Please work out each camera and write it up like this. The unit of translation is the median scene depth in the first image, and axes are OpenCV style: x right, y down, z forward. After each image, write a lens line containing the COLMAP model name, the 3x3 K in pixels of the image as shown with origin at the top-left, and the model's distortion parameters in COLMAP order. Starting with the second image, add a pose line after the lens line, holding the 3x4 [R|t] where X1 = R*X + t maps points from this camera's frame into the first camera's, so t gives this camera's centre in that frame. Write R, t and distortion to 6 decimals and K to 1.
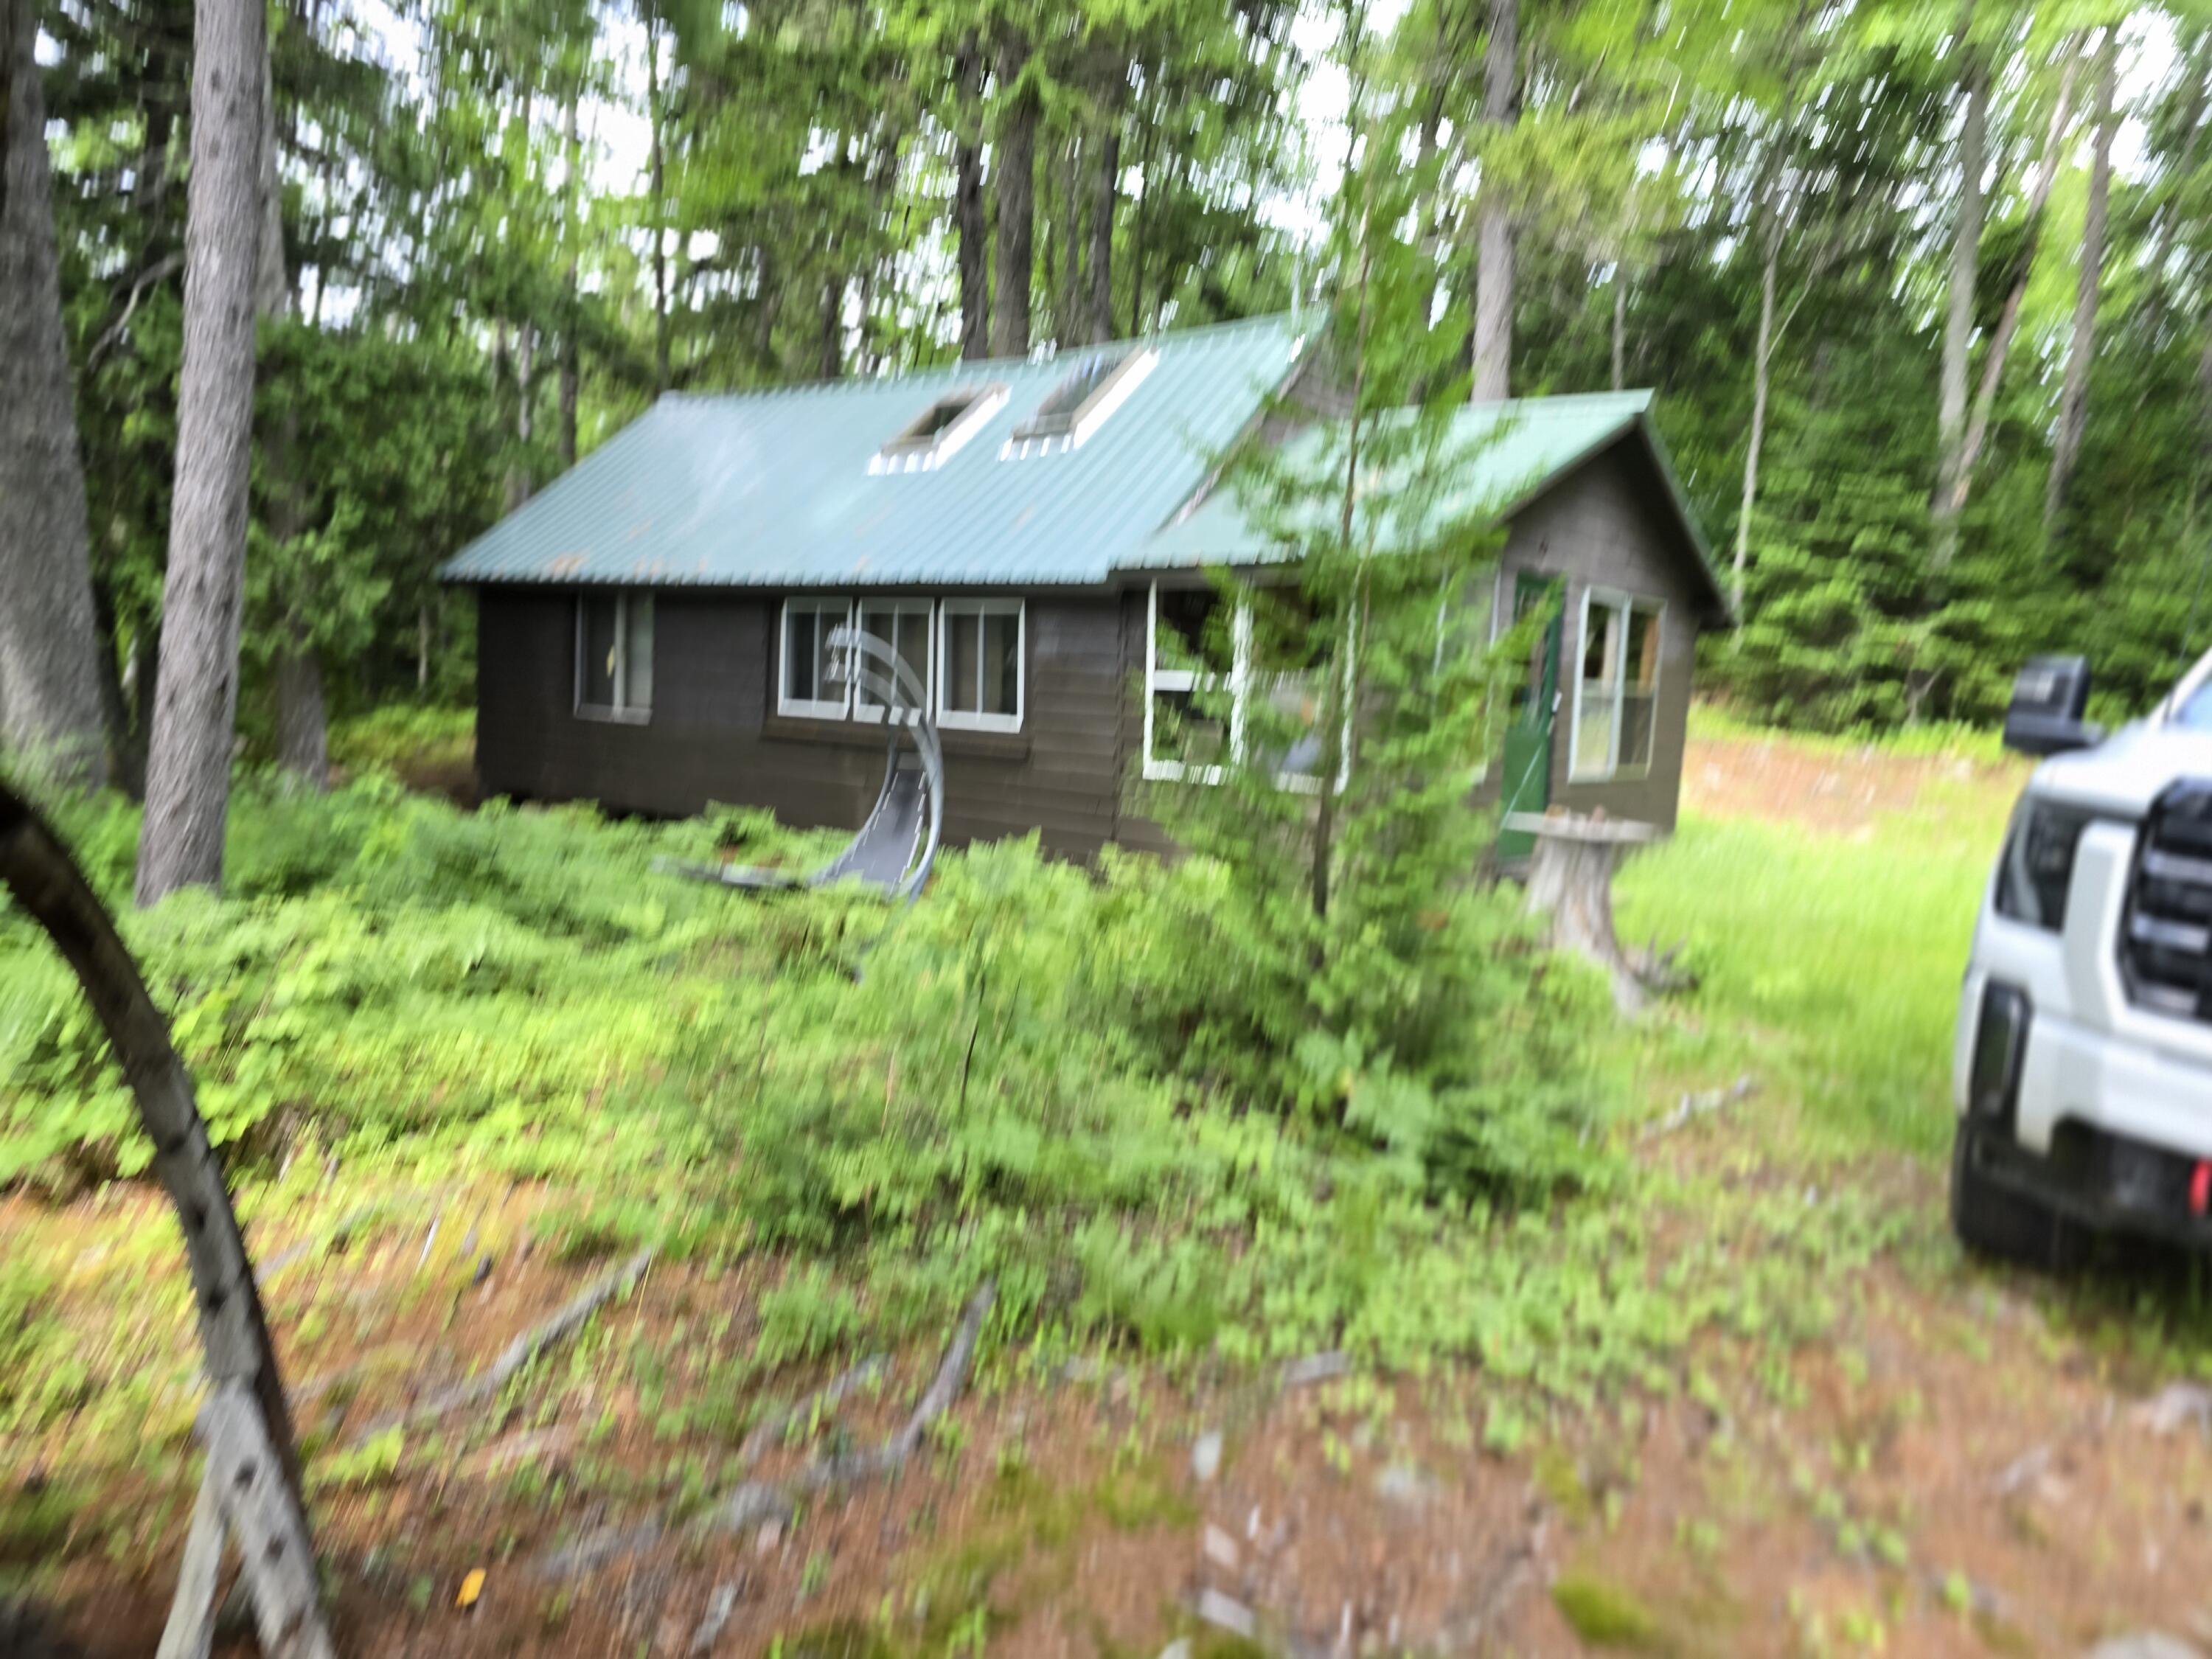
lens RADIAL K [[1461.0, 0, 1101.8], [0, 1461.0, 801.4], [0, 0, 1]] dist [0.073729, -0.070234]
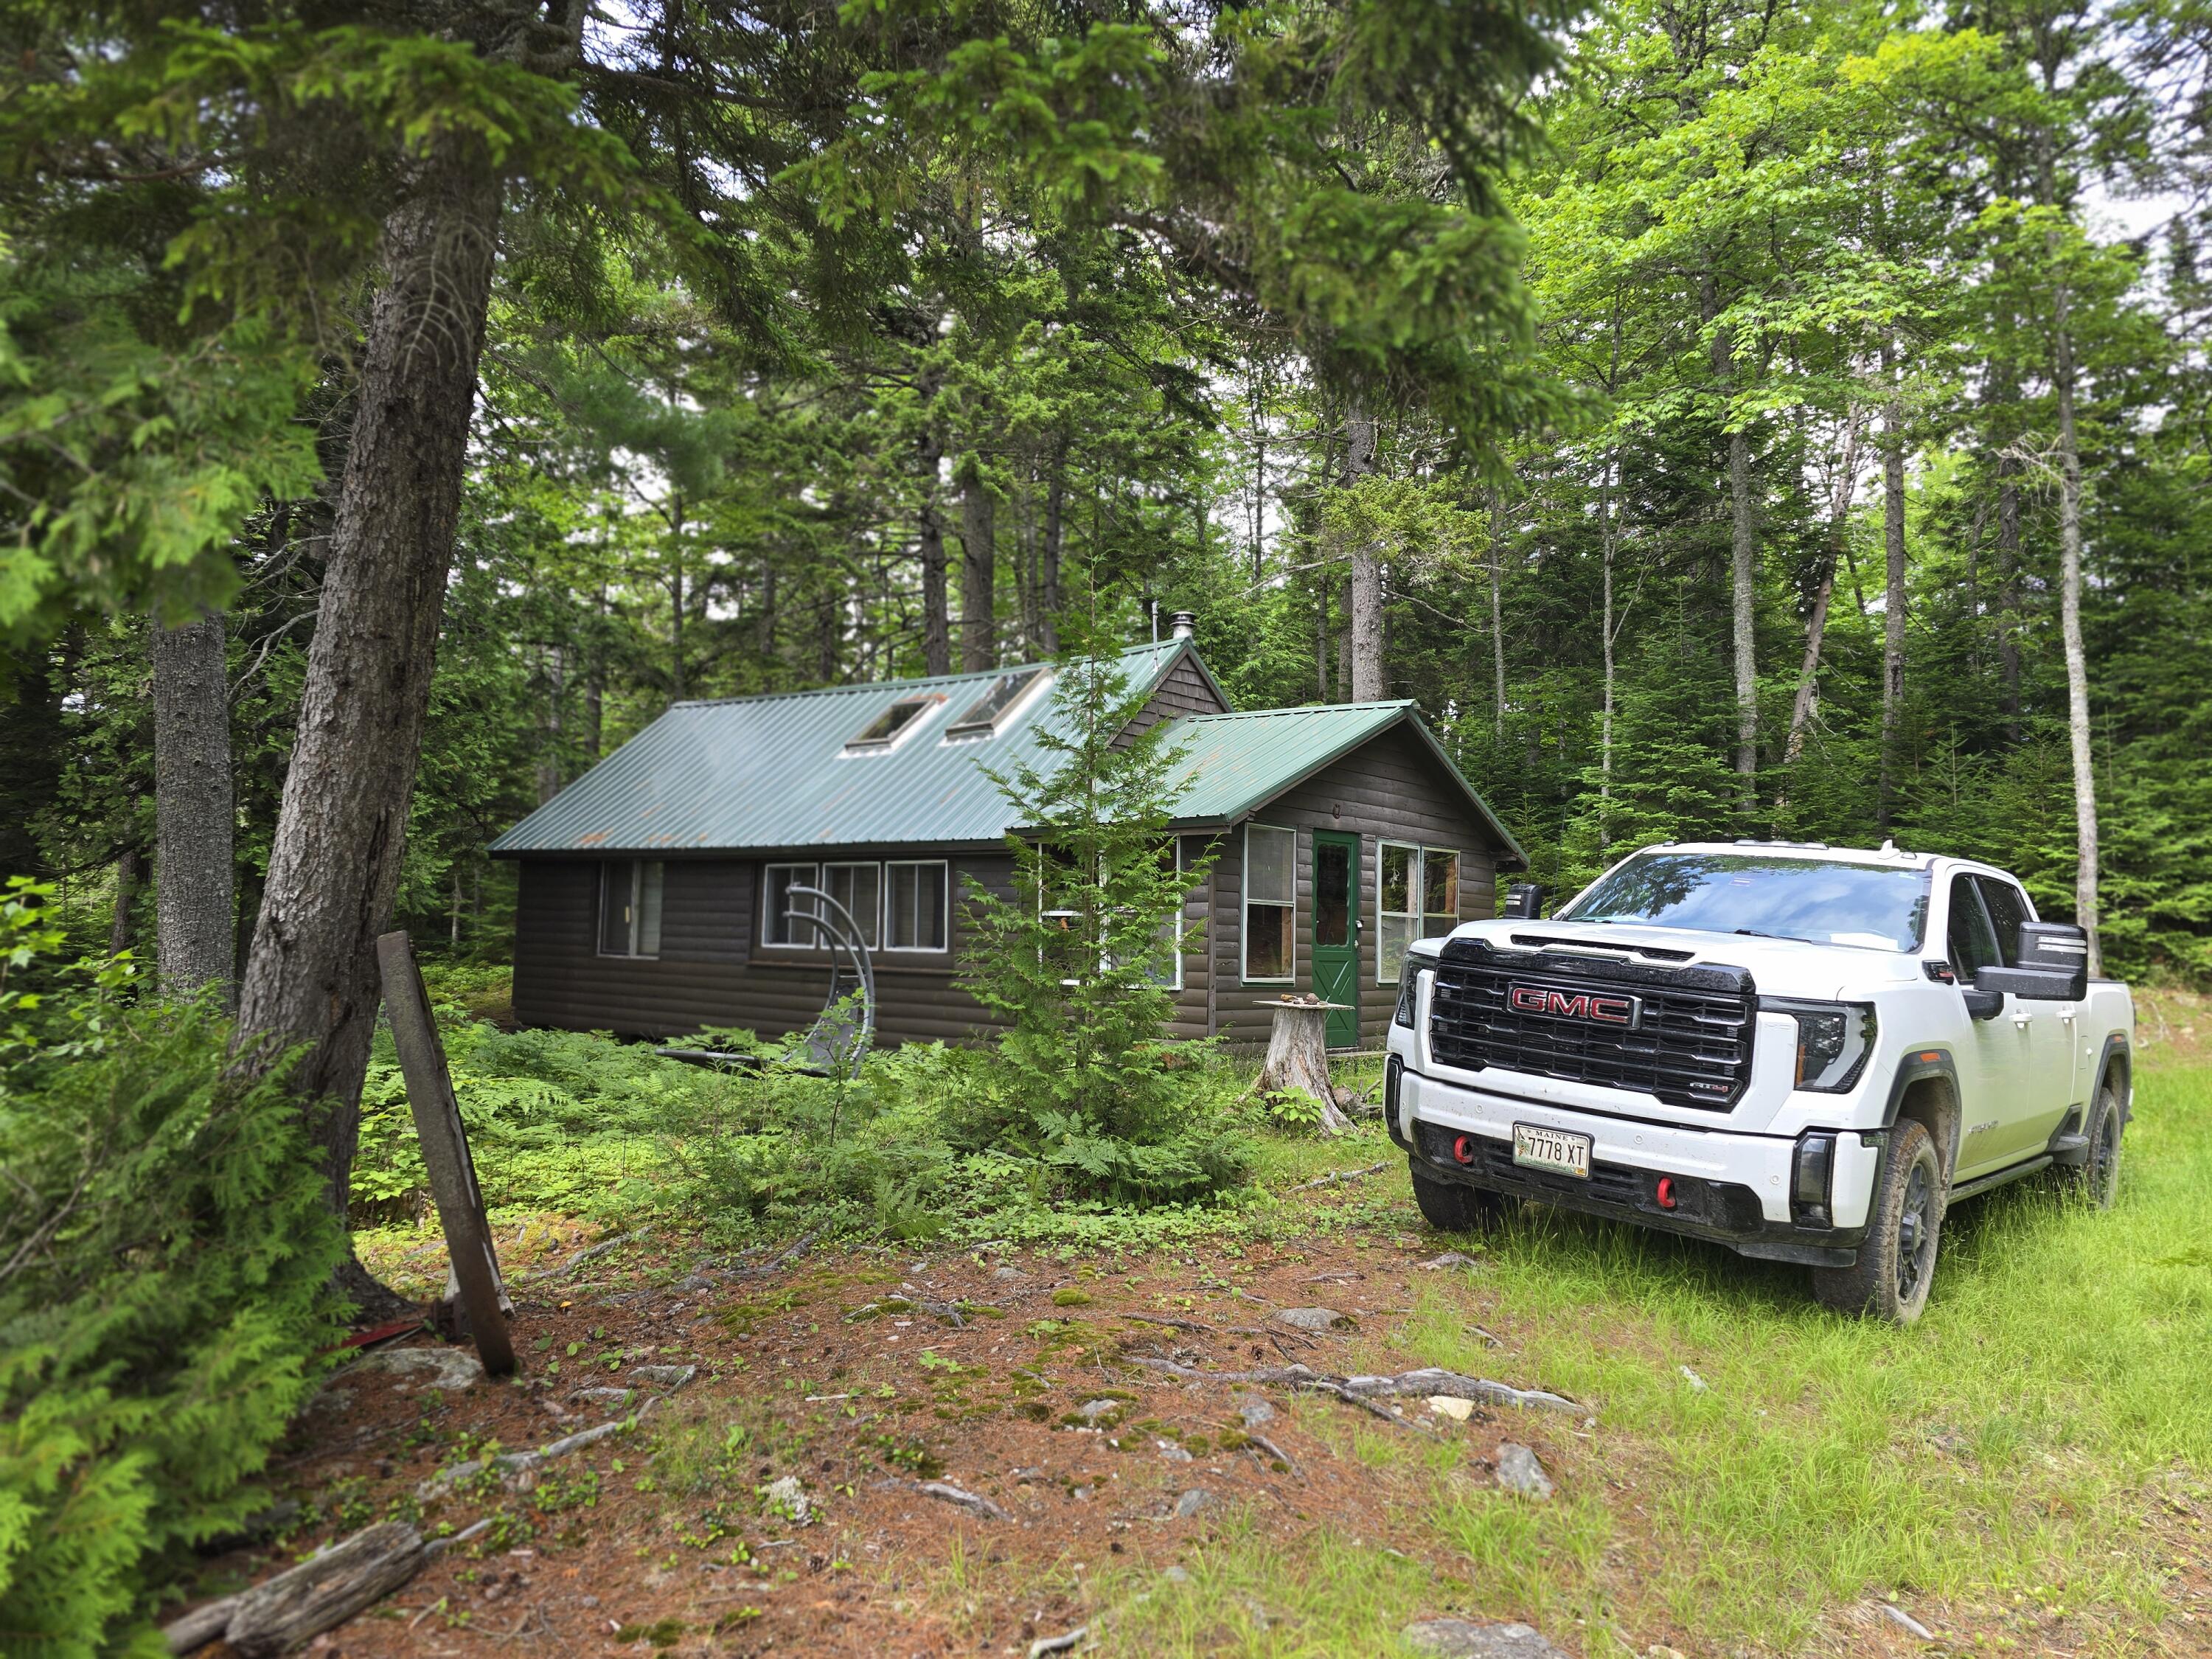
lens RADIAL K [[1434.0, 0, 1157.4], [0, 1434.0, 845.7], [0, 0, 1]] dist [0.072361, -0.060040]
pose [[0.999137, -0.023687, 0.034109, 0.080431], [0.028227, 0.989830, -0.139426, 0.032987], [-0.030460, 0.140269, 0.989645, -0.253799]]
